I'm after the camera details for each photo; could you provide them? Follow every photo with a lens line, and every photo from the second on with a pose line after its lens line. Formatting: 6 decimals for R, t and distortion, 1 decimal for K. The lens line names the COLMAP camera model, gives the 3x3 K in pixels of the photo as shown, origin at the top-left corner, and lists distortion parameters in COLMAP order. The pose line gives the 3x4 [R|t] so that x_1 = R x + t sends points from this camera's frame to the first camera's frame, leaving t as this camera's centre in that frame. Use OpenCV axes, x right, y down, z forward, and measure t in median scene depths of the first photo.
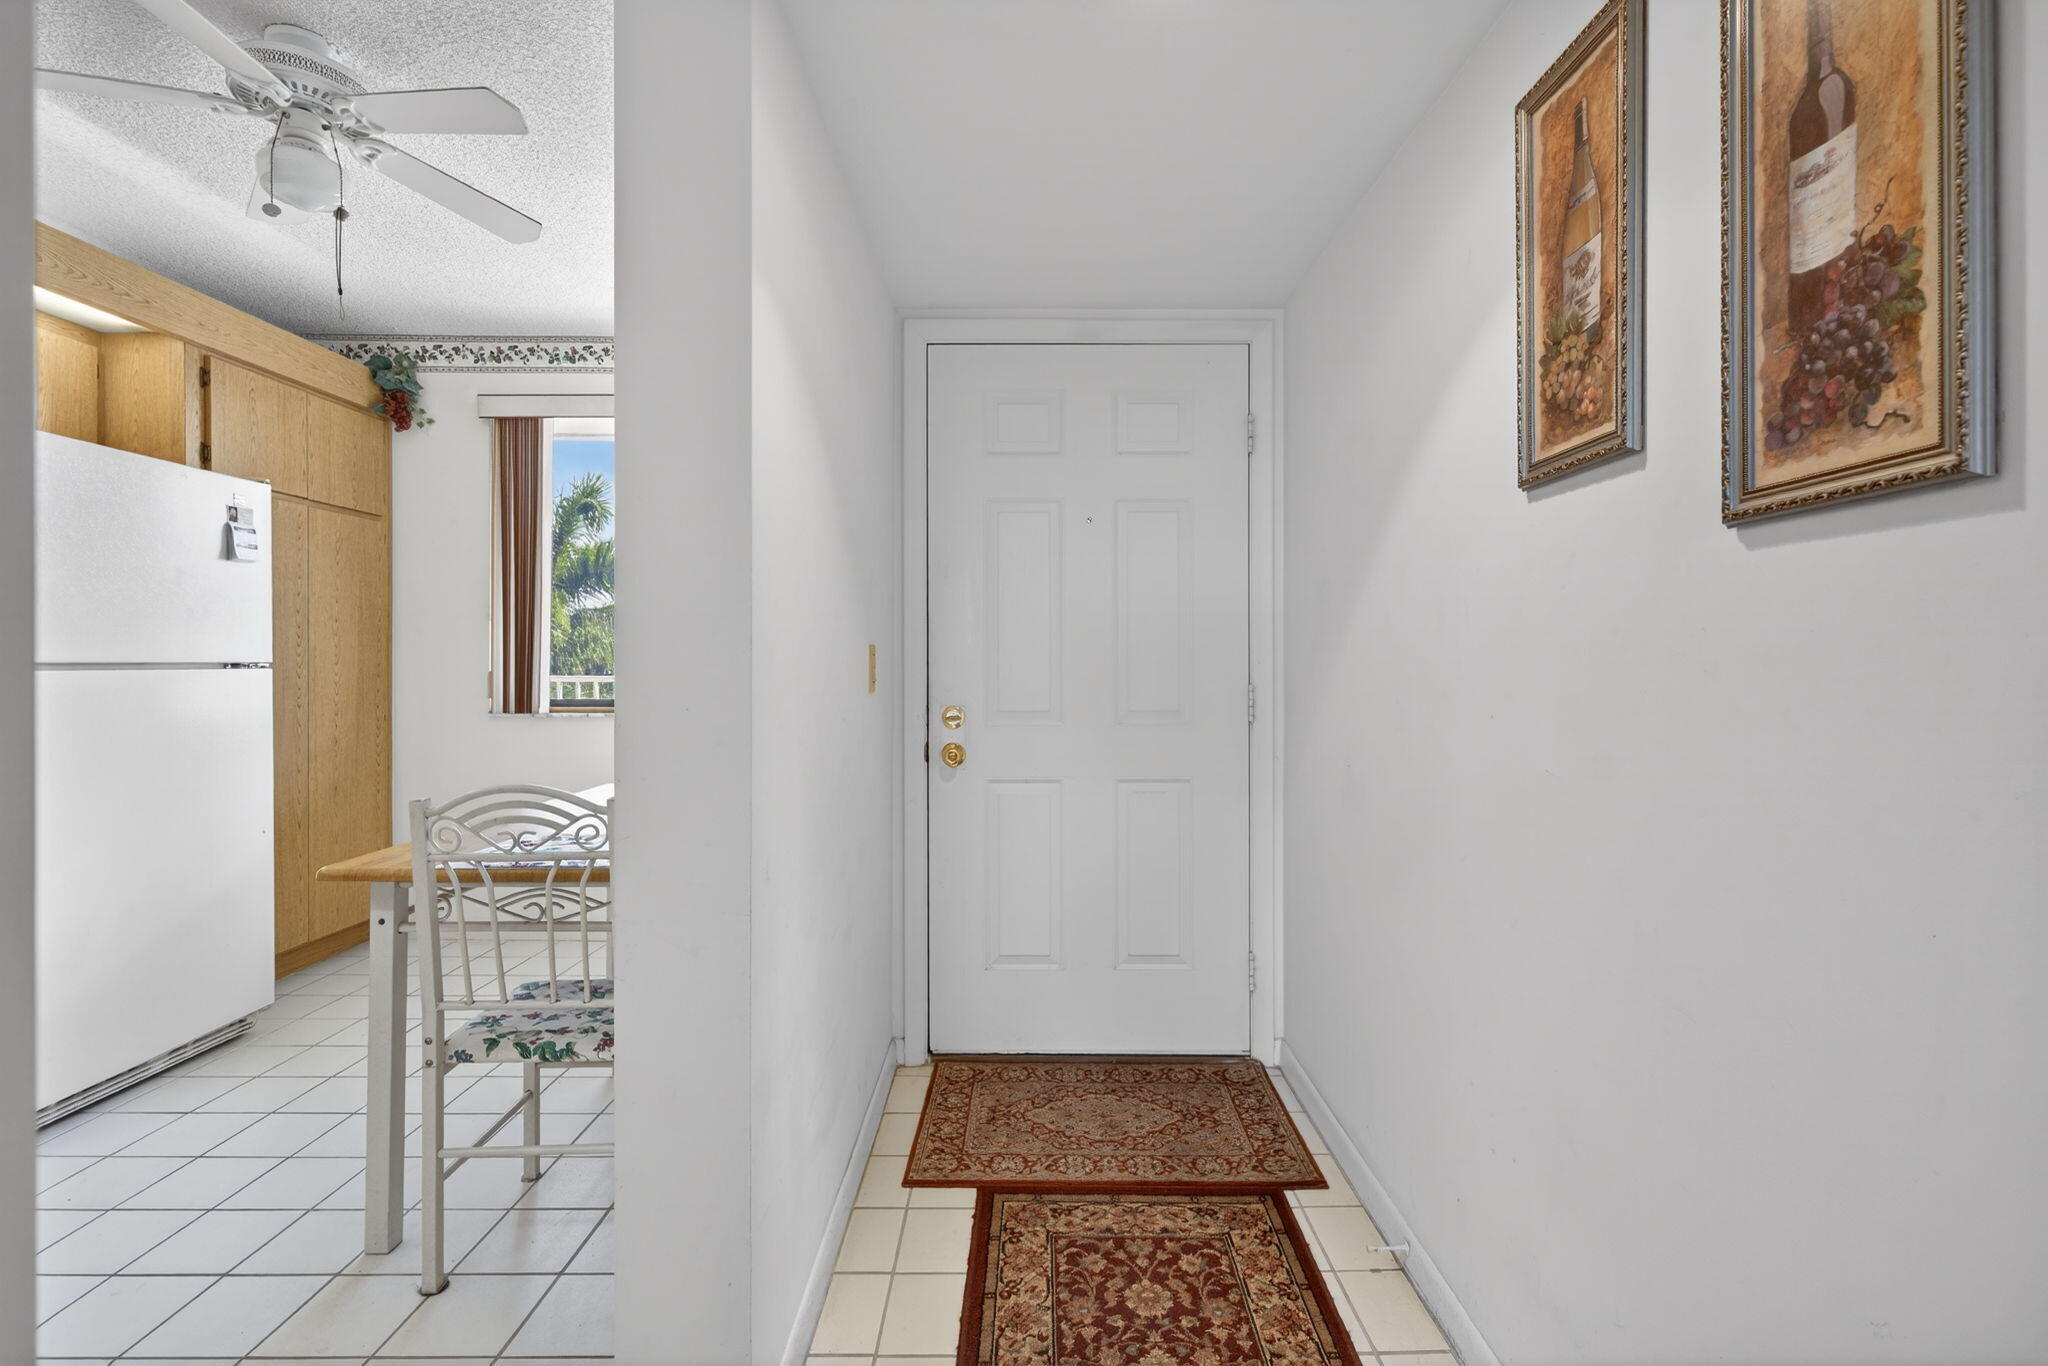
lens RADIAL K [[905.7, 0, 1025.7], [0, 905.7, 663.4], [0, 0, 1]] dist [-0.000936, 0.000254]
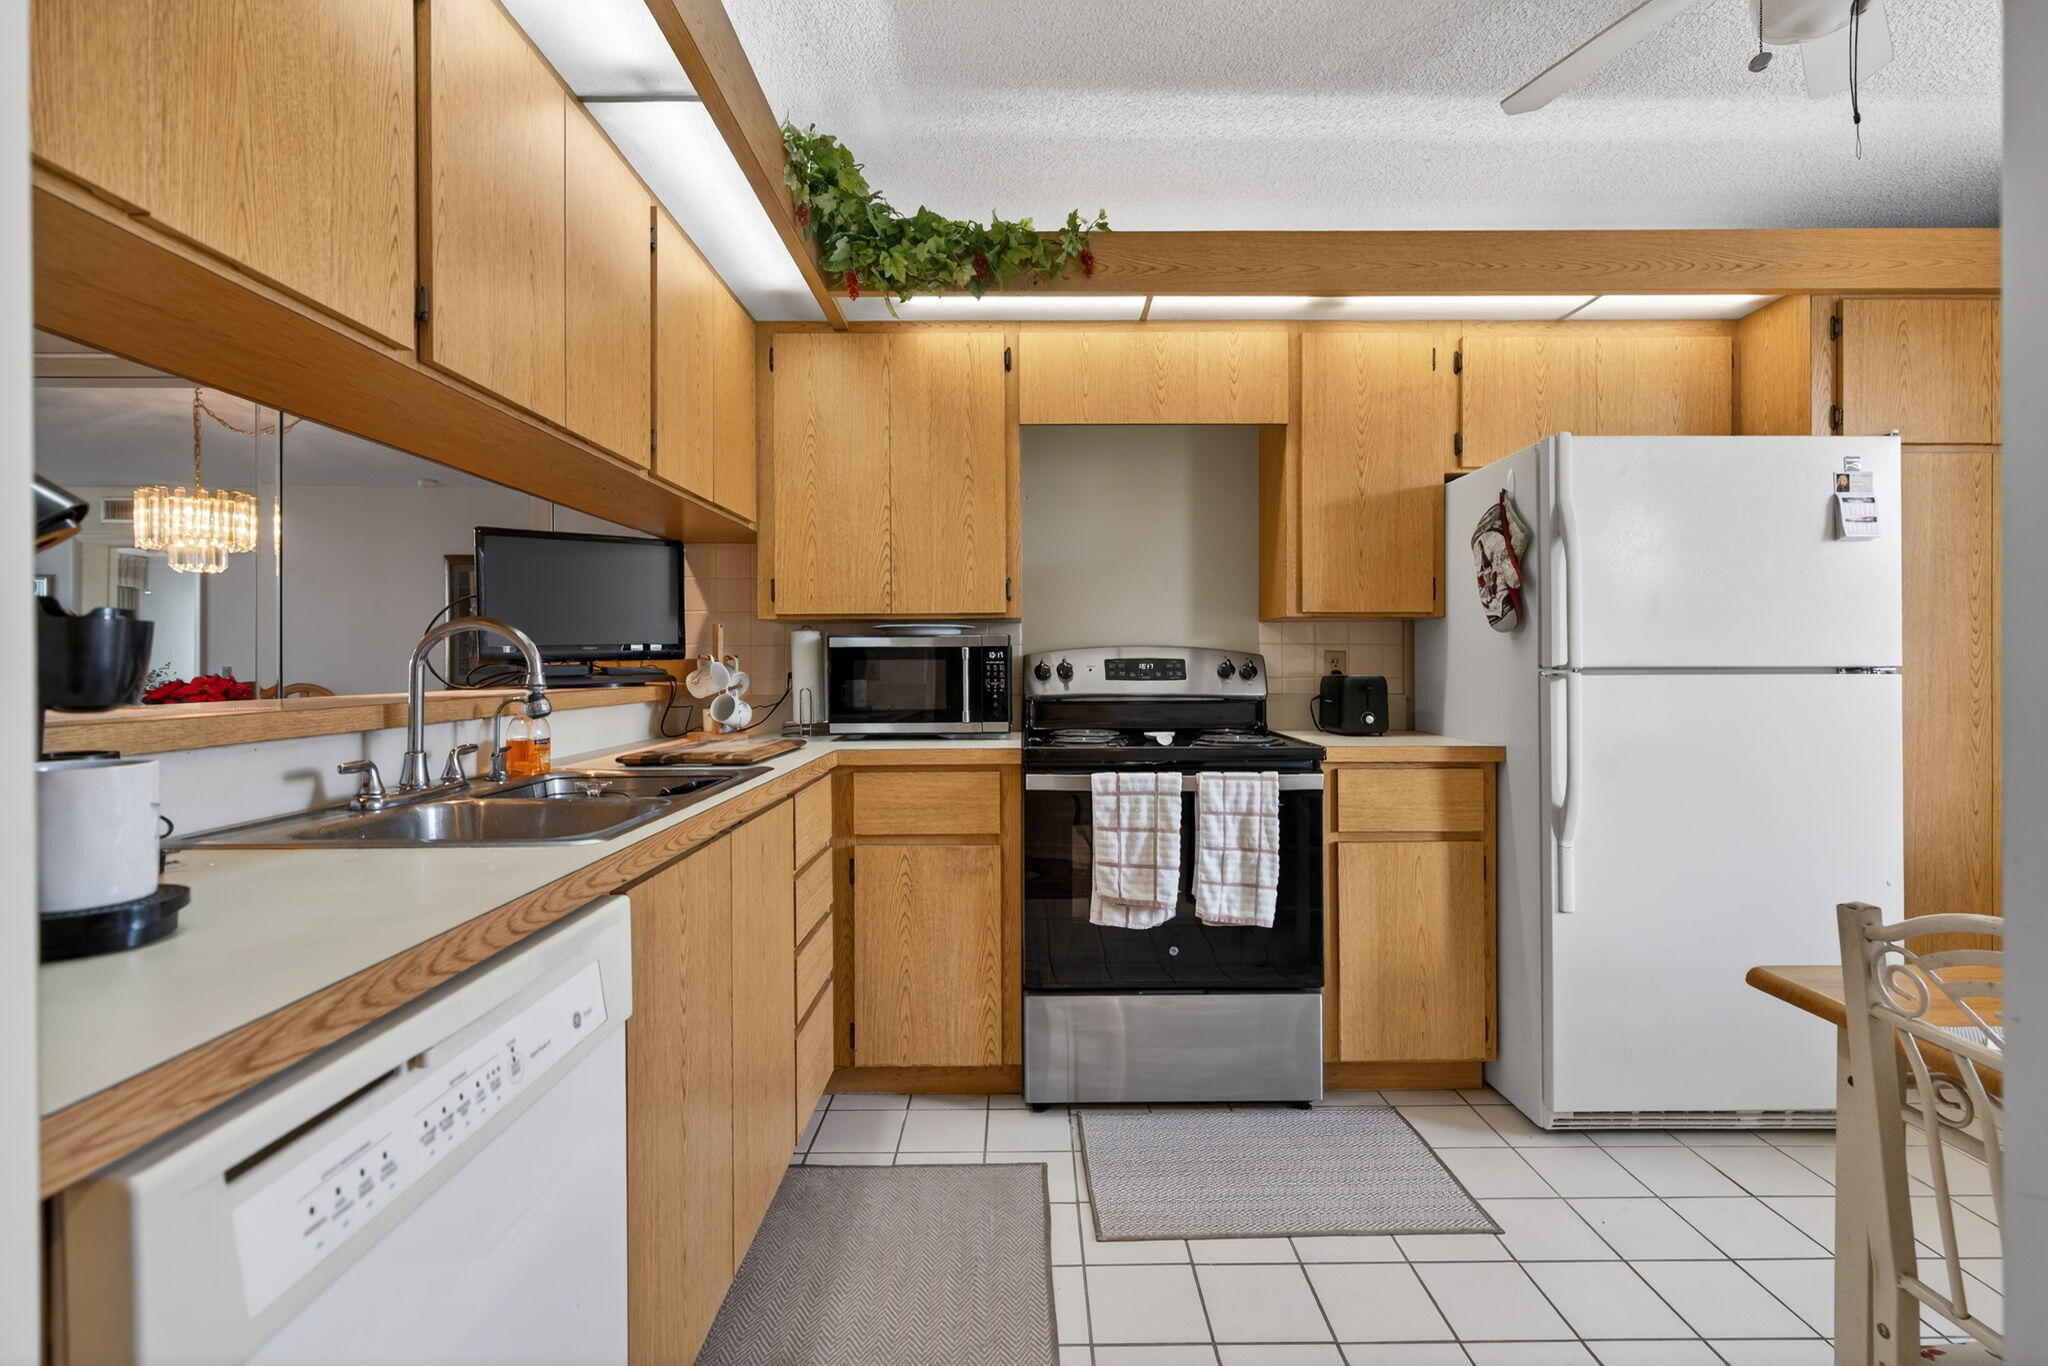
lens RADIAL K [[937.9, 0, 1024.7], [0, 937.9, 666.5], [0, 0, 1]] dist [-0.000565, -0.000067]
pose [[0.004670, 0.001587, -0.999988, -0.040148], [-0.000028, 0.999999, 0.001587, -0.002030], [0.999989, 0.000021, 0.004670, 0.257890]]
